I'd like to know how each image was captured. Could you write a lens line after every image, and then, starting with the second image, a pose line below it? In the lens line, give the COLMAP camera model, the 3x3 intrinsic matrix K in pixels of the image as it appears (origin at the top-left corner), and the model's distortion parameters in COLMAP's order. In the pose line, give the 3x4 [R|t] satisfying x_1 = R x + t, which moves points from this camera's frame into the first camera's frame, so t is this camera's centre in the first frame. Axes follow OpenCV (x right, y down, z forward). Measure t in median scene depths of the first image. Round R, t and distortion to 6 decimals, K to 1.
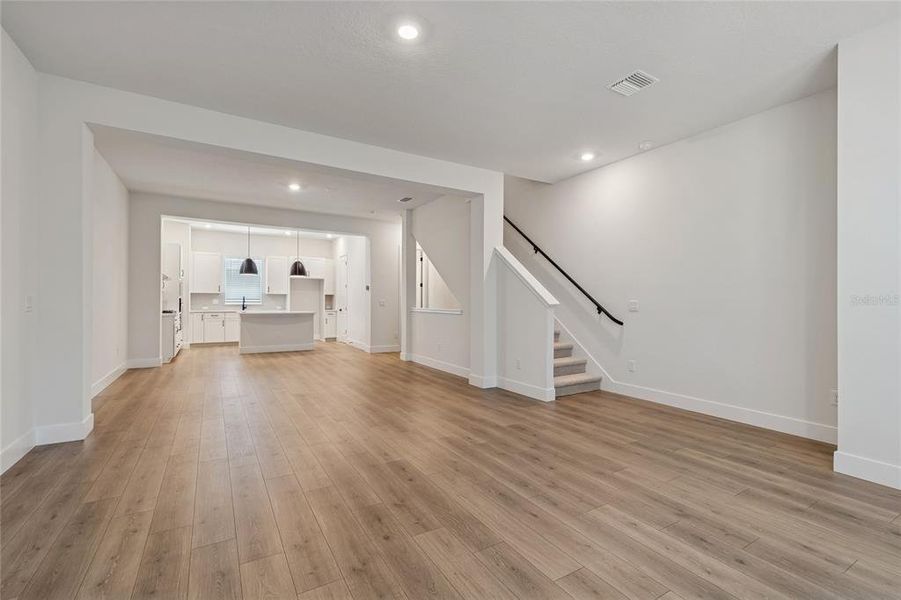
lens RADIAL K [[405.9, 0, 443.8], [0, 405.9, 296.8], [0, 0, 1]] dist [0.004725, -0.000116]
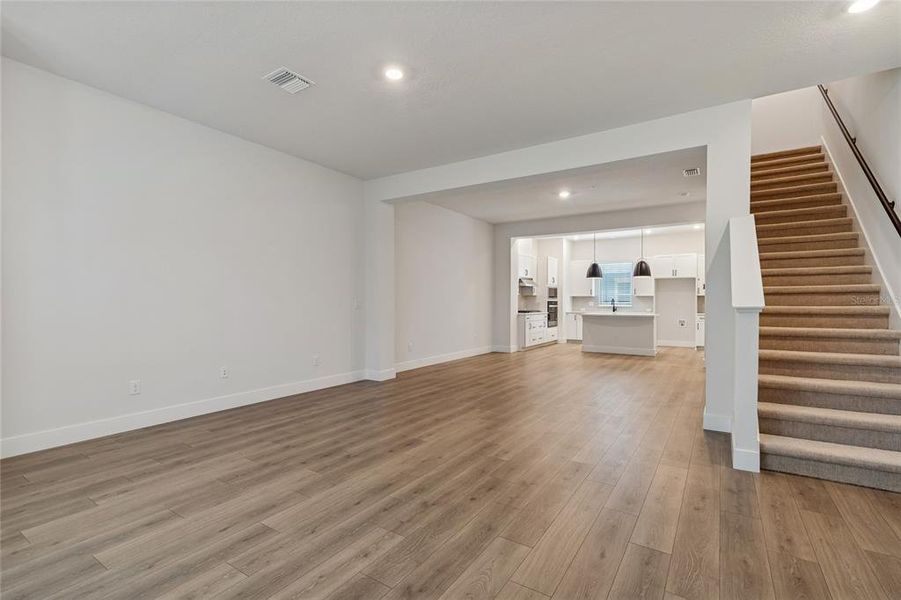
lens RADIAL K [[405.9, 0, 445.6], [0, 405.9, 305.2], [0, 0, 1]] dist [0.004725, -0.000116]
pose [[0.439872, 0.001441, -0.898059, 0.362429], [0.011184, 0.999912, 0.007082, 0.004428], [0.897991, -0.013159, 0.439817, 0.211796]]
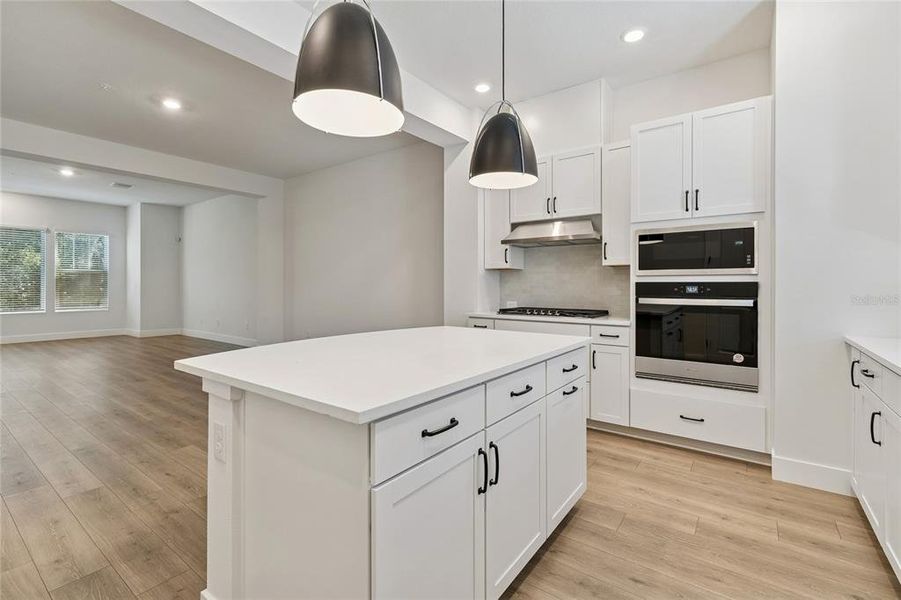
lens RADIAL K [[405.9, 0, 451.8], [0, 405.9, 292.7], [0, 0, 1]] dist [0.004725, -0.000116]
pose [[-0.917122, 0.001376, -0.398605, -0.412438], [0.002433, 0.999995, -0.002145, 0.014478], [0.398600, -0.002937, -0.917120, 1.454549]]
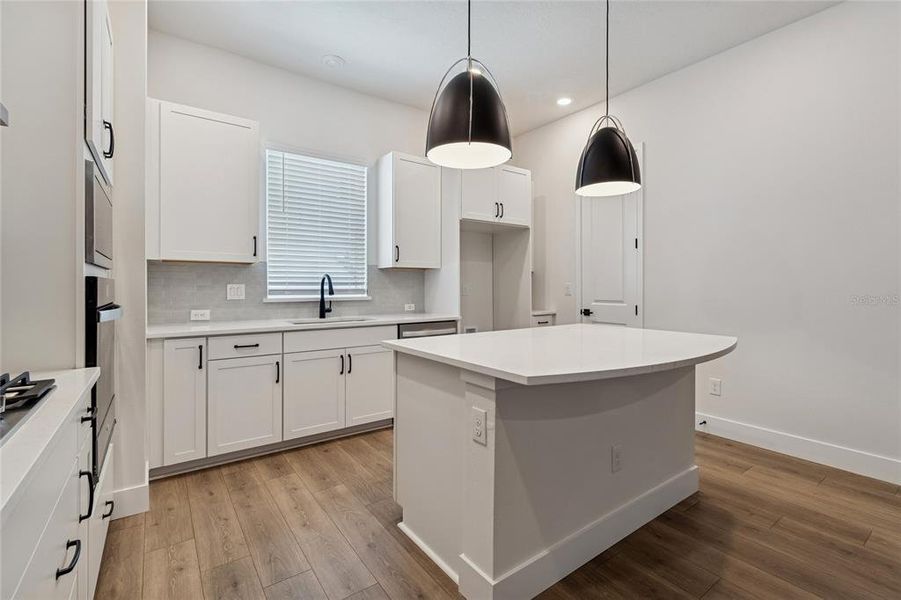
lens RADIAL K [[405.9, 0, 446.5], [0, 405.9, 293.3], [0, 0, 1]] dist [0.004725, -0.000116]
pose [[0.995482, -0.002646, 0.094914, -0.603241], [-0.000524, 0.999443, 0.033358, 0.004159], [-0.094949, -0.033257, 0.994926, 0.954042]]
